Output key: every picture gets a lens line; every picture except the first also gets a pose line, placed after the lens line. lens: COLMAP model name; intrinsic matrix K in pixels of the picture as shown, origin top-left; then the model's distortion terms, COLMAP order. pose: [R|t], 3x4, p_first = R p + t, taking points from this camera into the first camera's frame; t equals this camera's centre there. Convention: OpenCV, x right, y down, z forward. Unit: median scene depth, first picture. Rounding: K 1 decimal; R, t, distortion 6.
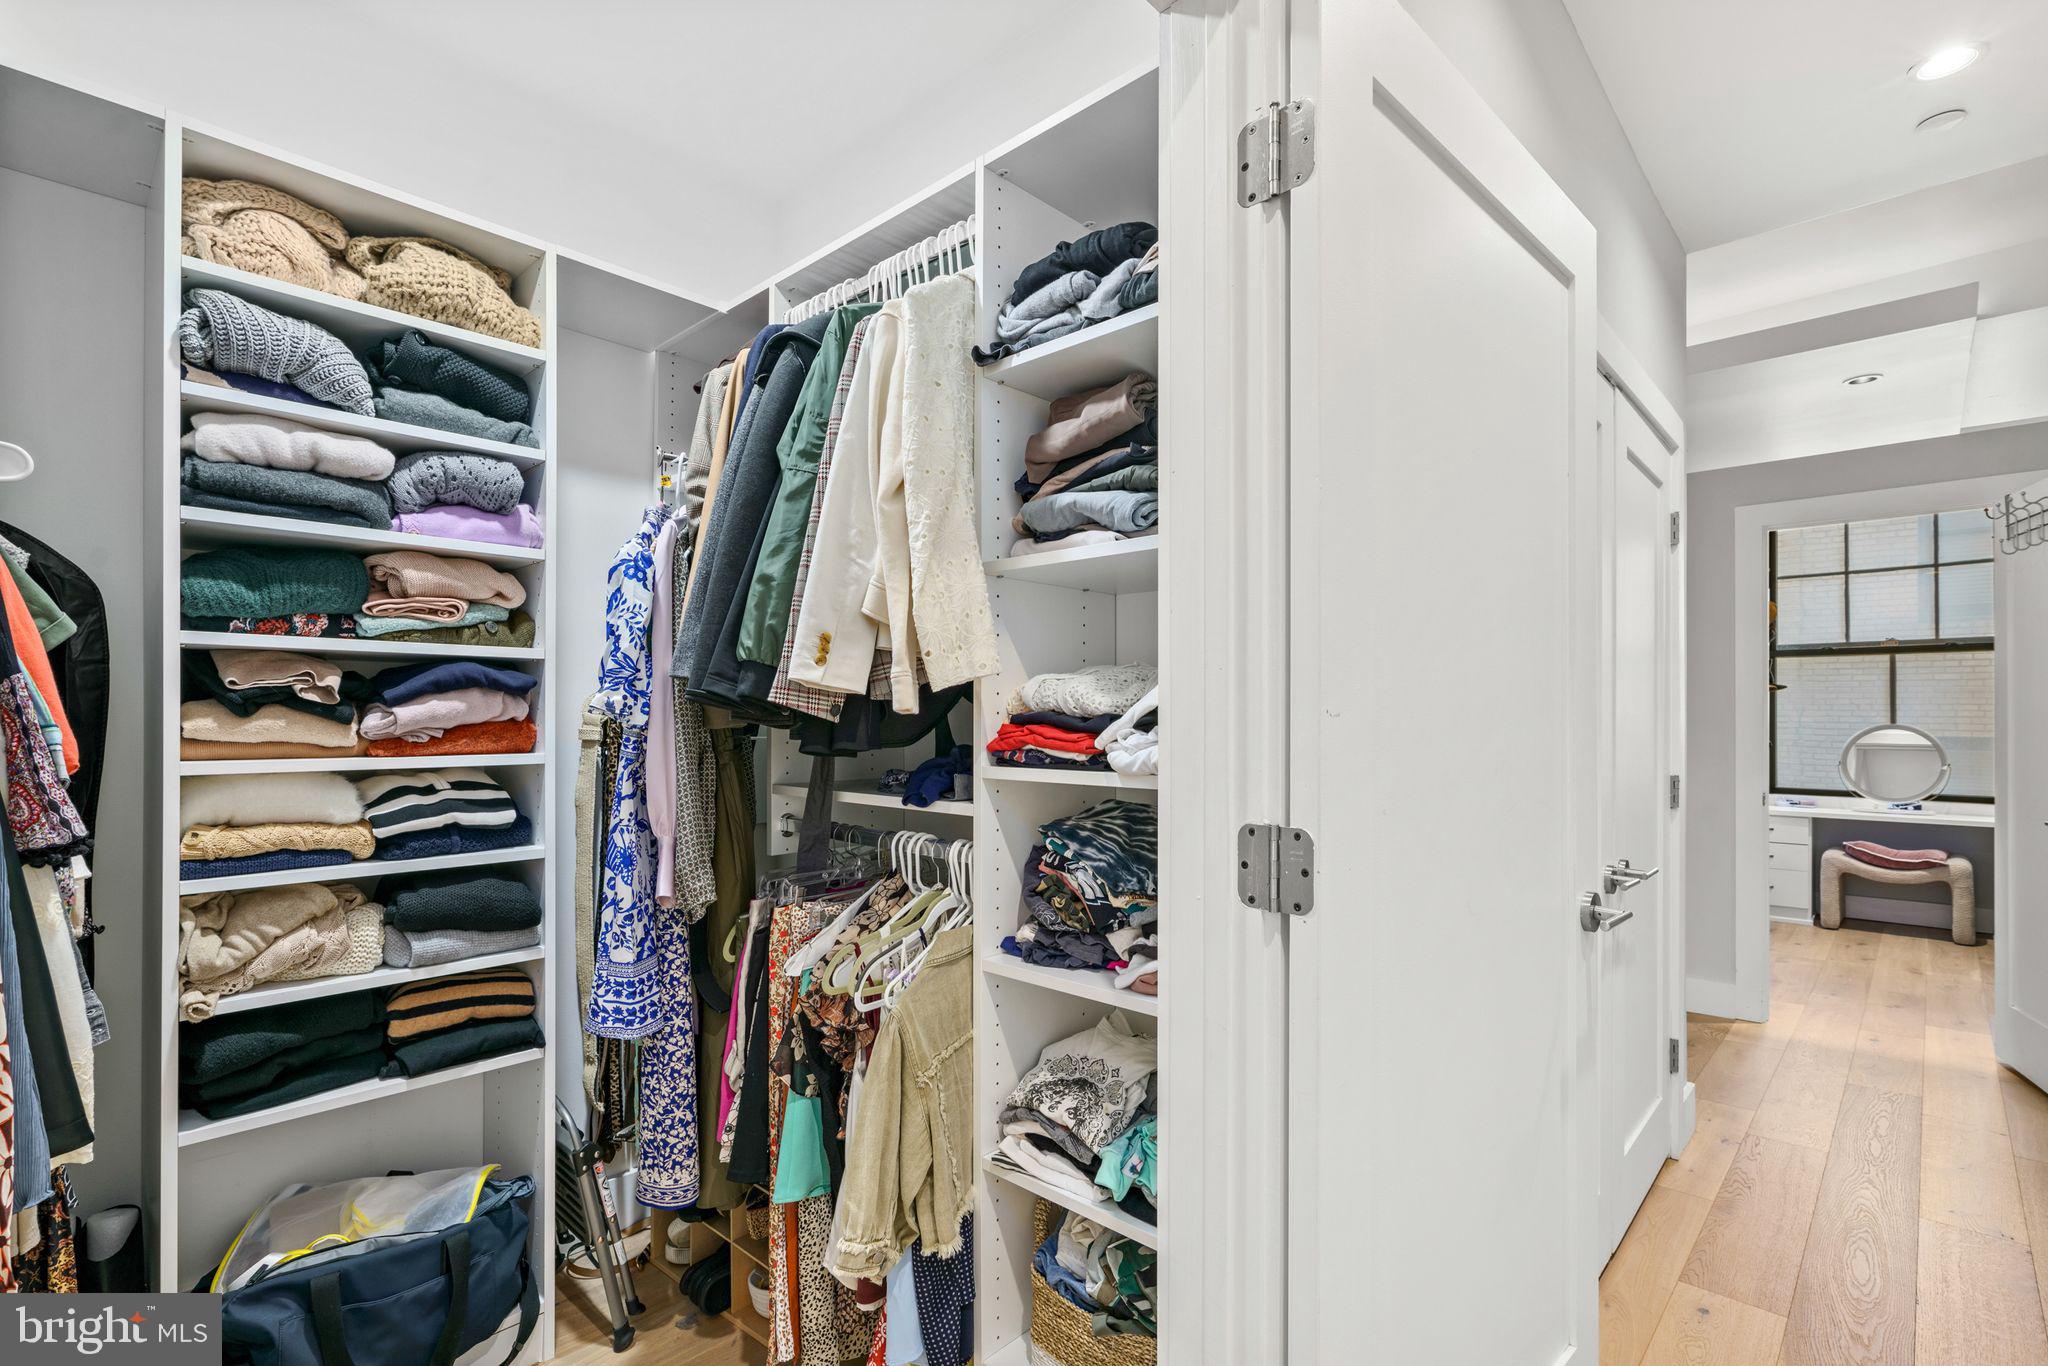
lens RADIAL K [[920.5, 0, 1045.1], [0, 920.5, 690.5], [0, 0, 1]] dist [-0.004146, 0.001868]
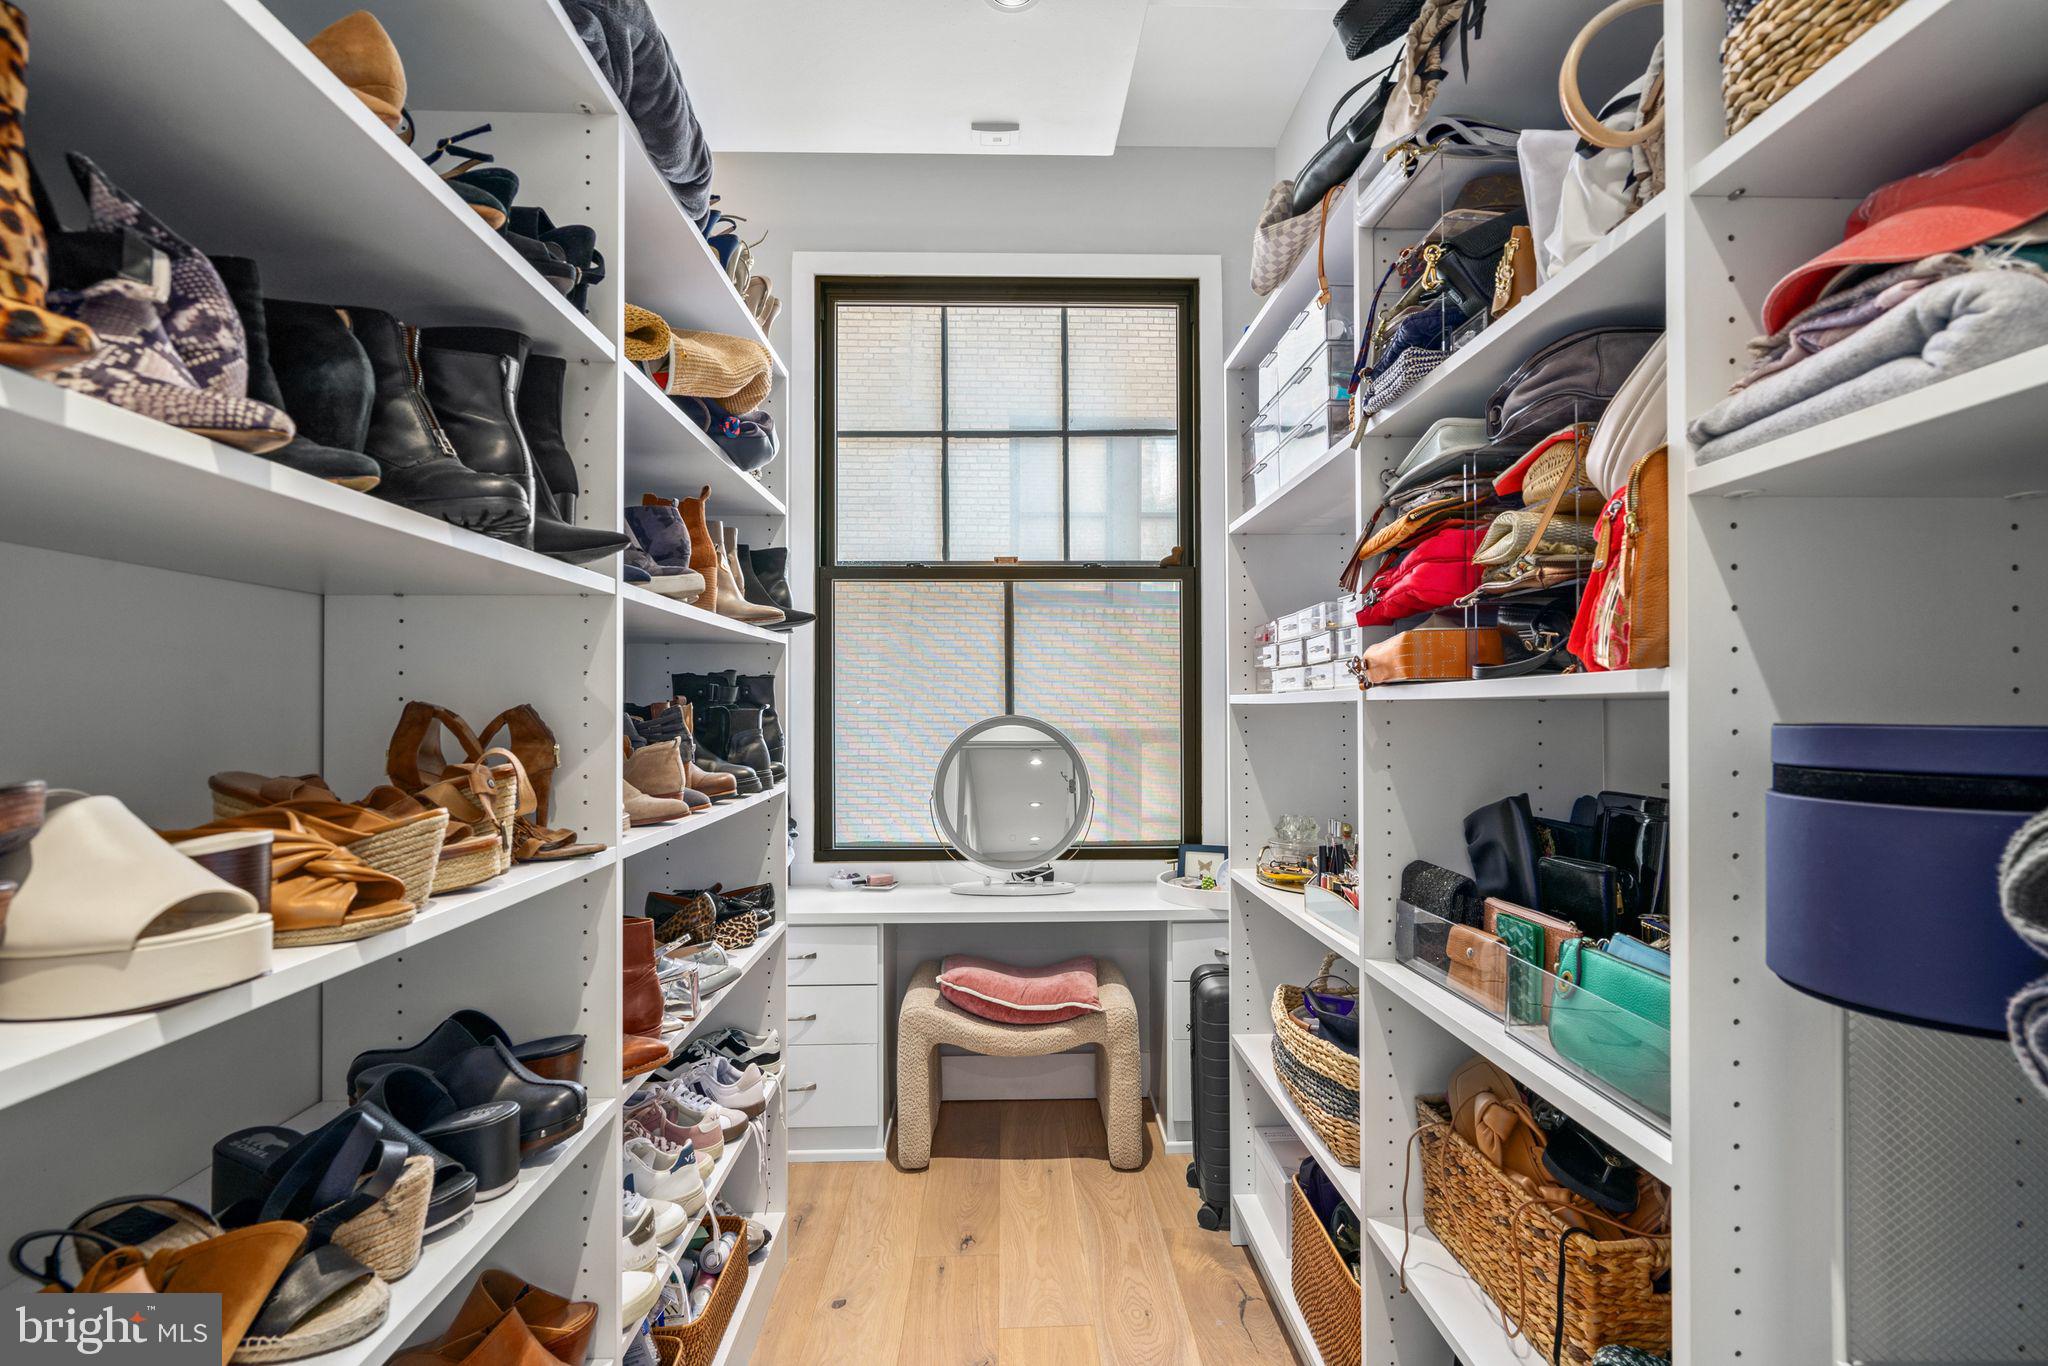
lens RADIAL K [[920.5, 0, 1018.8], [0, 920.5, 702.0], [0, 0, 1]] dist [-0.004146, 0.001868]
pose [[0.704688, -0.006813, 0.709485, 0.576586], [-0.002314, 0.999927, 0.011900, 0.024453], [-0.709514, -0.010028, 0.704620, 0.652448]]
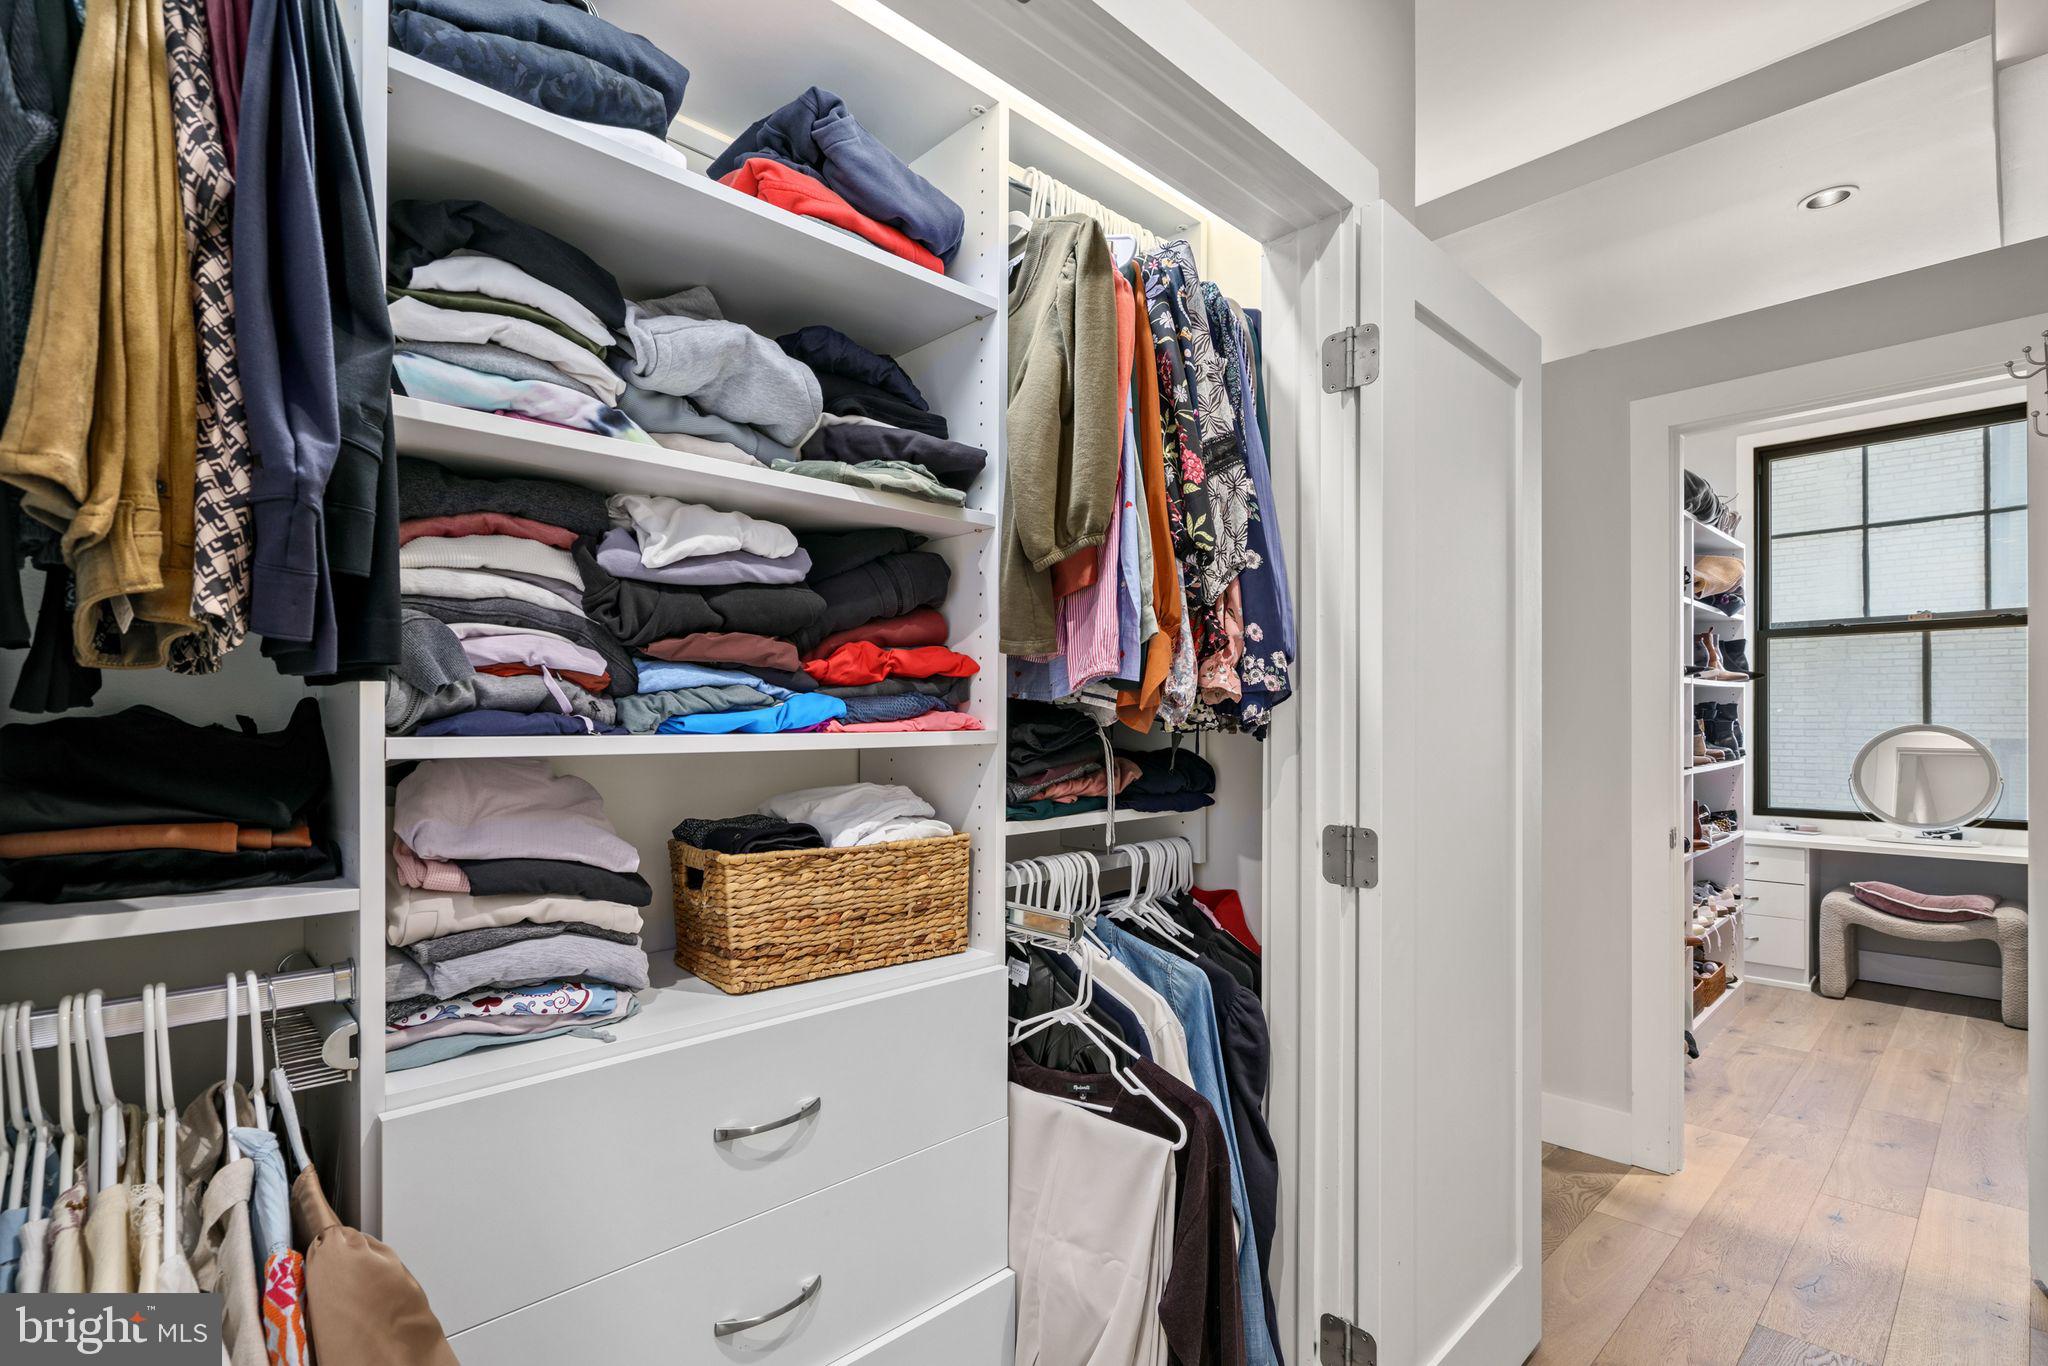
lens RADIAL K [[920.5, 0, 1022.2], [0, 920.5, 704.9], [0, 0, 1]] dist [-0.004146, 0.001868]
pose [[0.997742, -0.008542, -0.066624, 0.246492], [0.009388, 0.999879, 0.012388, 0.004563], [0.066510, -0.012985, 0.997701, 0.210225]]
